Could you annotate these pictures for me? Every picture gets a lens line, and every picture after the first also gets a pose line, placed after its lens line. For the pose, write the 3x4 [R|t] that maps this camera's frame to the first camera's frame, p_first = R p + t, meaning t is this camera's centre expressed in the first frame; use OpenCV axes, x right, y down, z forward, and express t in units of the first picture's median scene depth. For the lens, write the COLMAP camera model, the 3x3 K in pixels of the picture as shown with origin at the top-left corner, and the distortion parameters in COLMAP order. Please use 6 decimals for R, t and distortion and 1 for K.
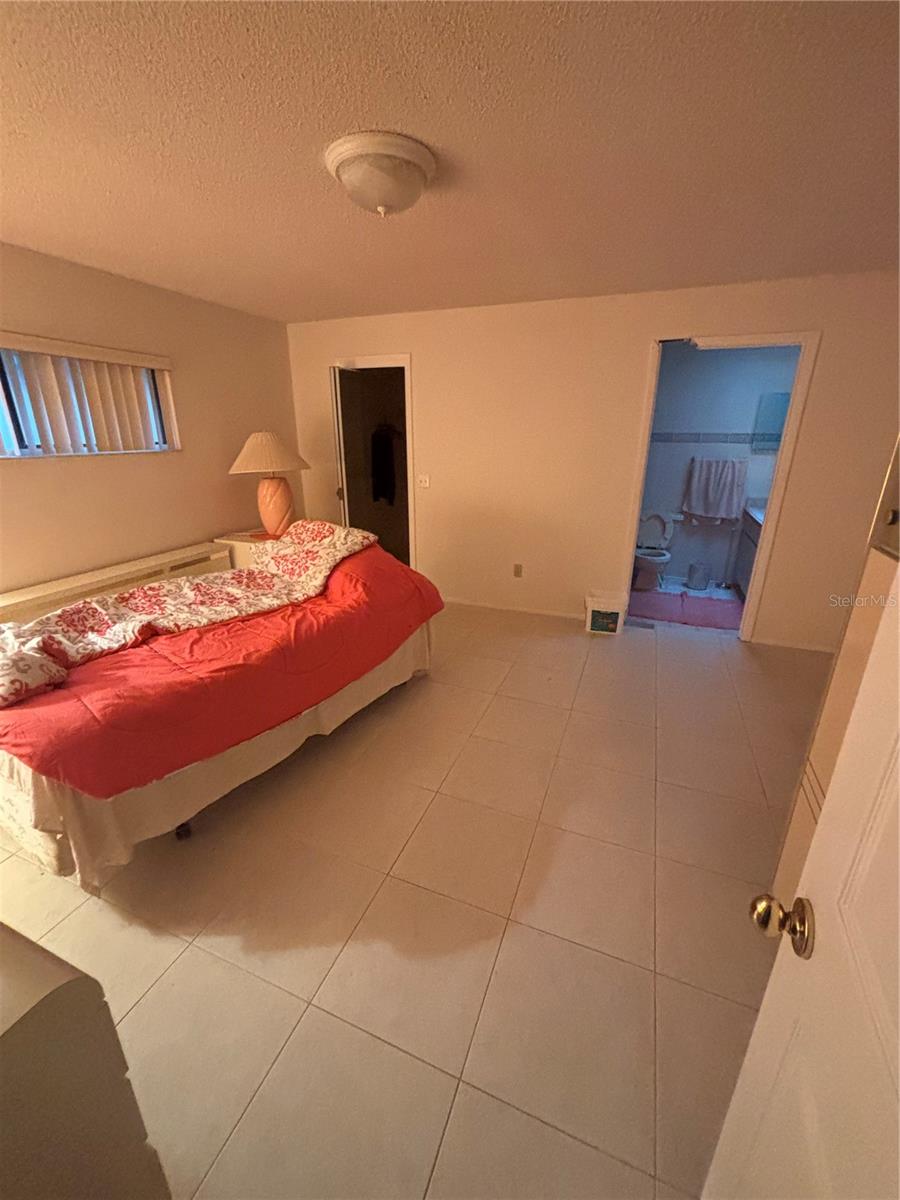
lens RADIAL K [[485.6, 0, 452.5], [0, 485.6, 598.8], [0, 0, 1]] dist [-0.002114, 0.000040]
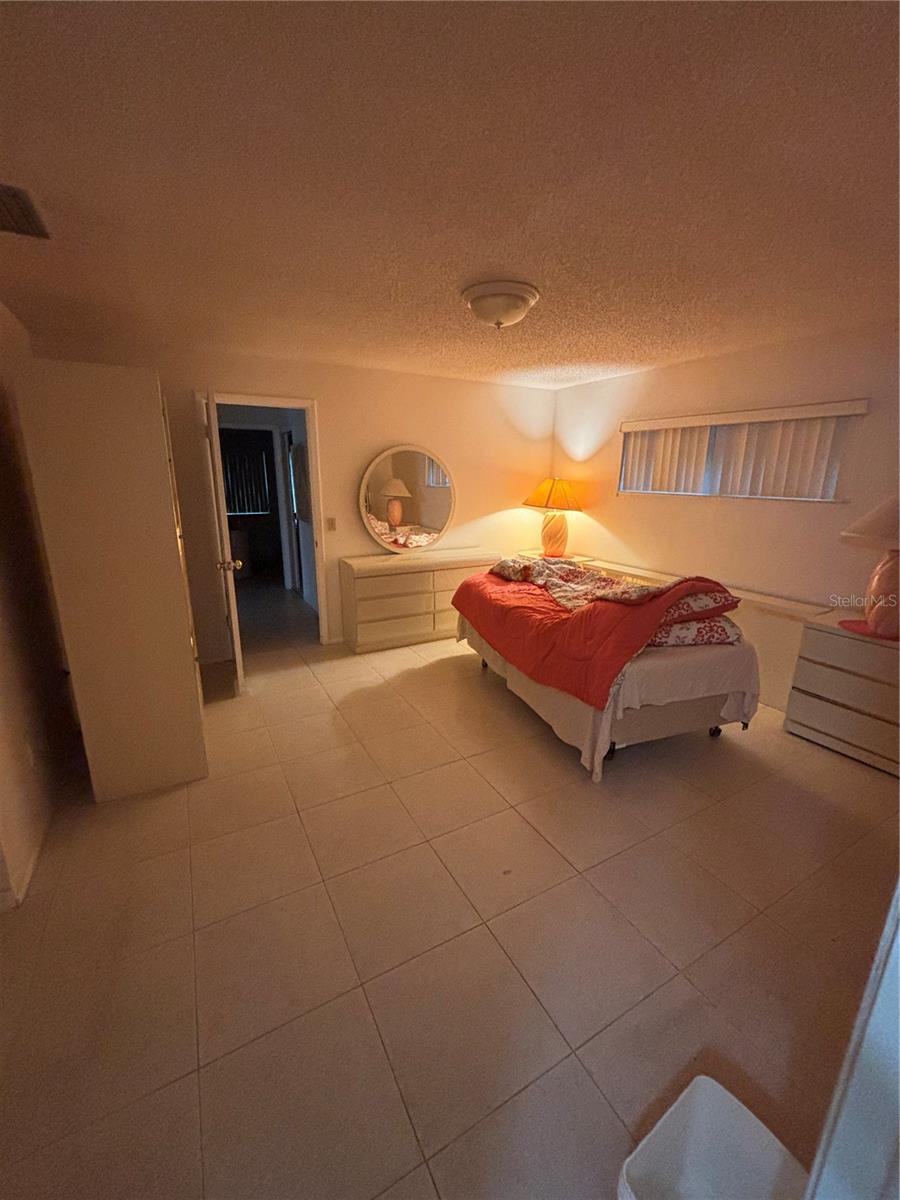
lens RADIAL K [[485.6, 0, 451.9], [0, 485.6, 601.9], [0, 0, 1]] dist [-0.002114, 0.000040]
pose [[-0.636042, 0.194445, -0.746754, 0.746717], [-0.247501, 0.865197, 0.436094, -0.448413], [0.730885, 0.462197, -0.502176, 1.288084]]
